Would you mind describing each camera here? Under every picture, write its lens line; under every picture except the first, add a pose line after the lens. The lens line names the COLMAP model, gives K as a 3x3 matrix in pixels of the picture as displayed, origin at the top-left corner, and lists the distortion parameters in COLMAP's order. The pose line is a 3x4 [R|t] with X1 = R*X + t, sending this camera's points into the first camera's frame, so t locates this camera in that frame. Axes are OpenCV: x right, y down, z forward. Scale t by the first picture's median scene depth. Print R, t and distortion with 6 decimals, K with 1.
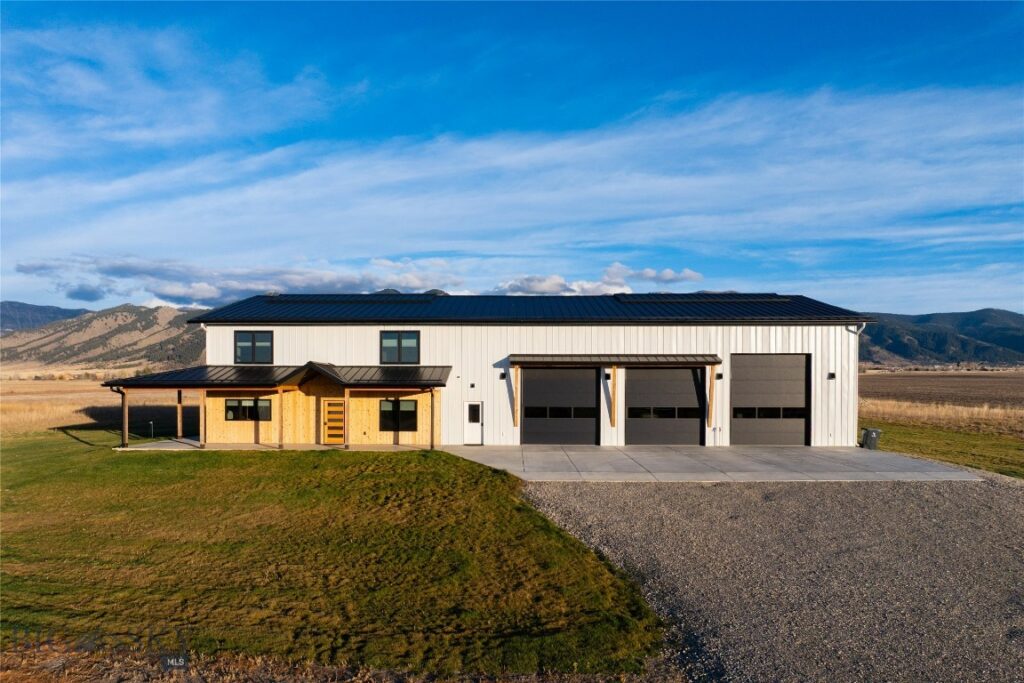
lens RADIAL K [[666.2, 0, 509.3], [0, 666.2, 376.0], [0, 0, 1]] dist [-0.030525, -0.001227]
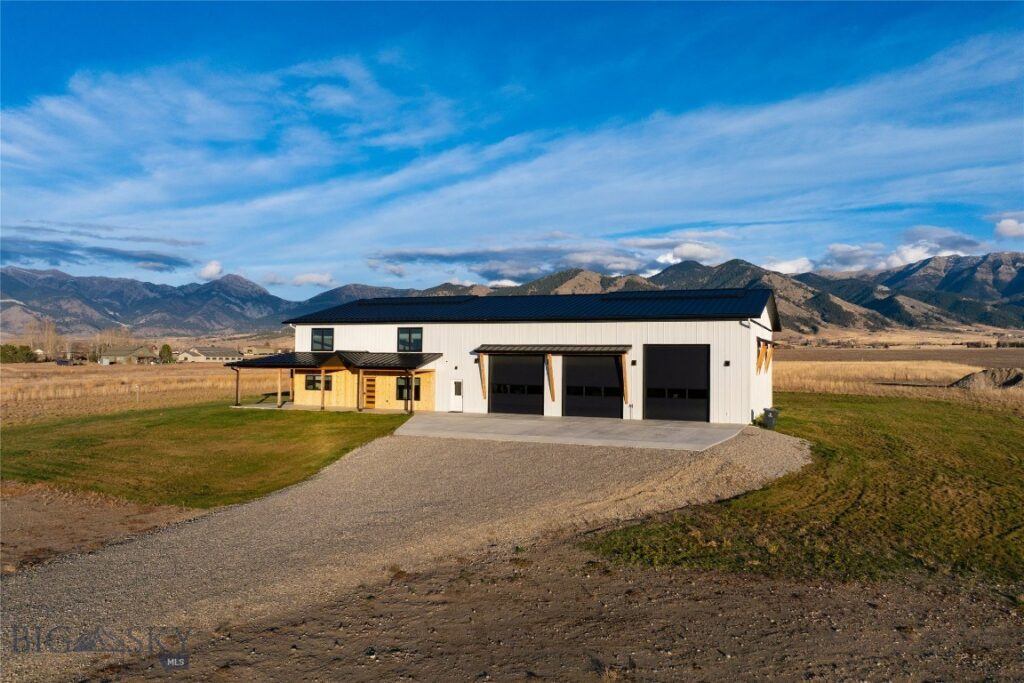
lens RADIAL K [[666.2, 0, 509.3], [0, 666.2, 376.0], [0, 0, 1]] dist [-0.030525, -0.001227]
pose [[0.938782, 0.015770, -0.344150, 0.505823], [-0.003960, 0.999380, 0.034992, -0.016693], [0.344488, -0.031487, 0.938263, -0.225731]]
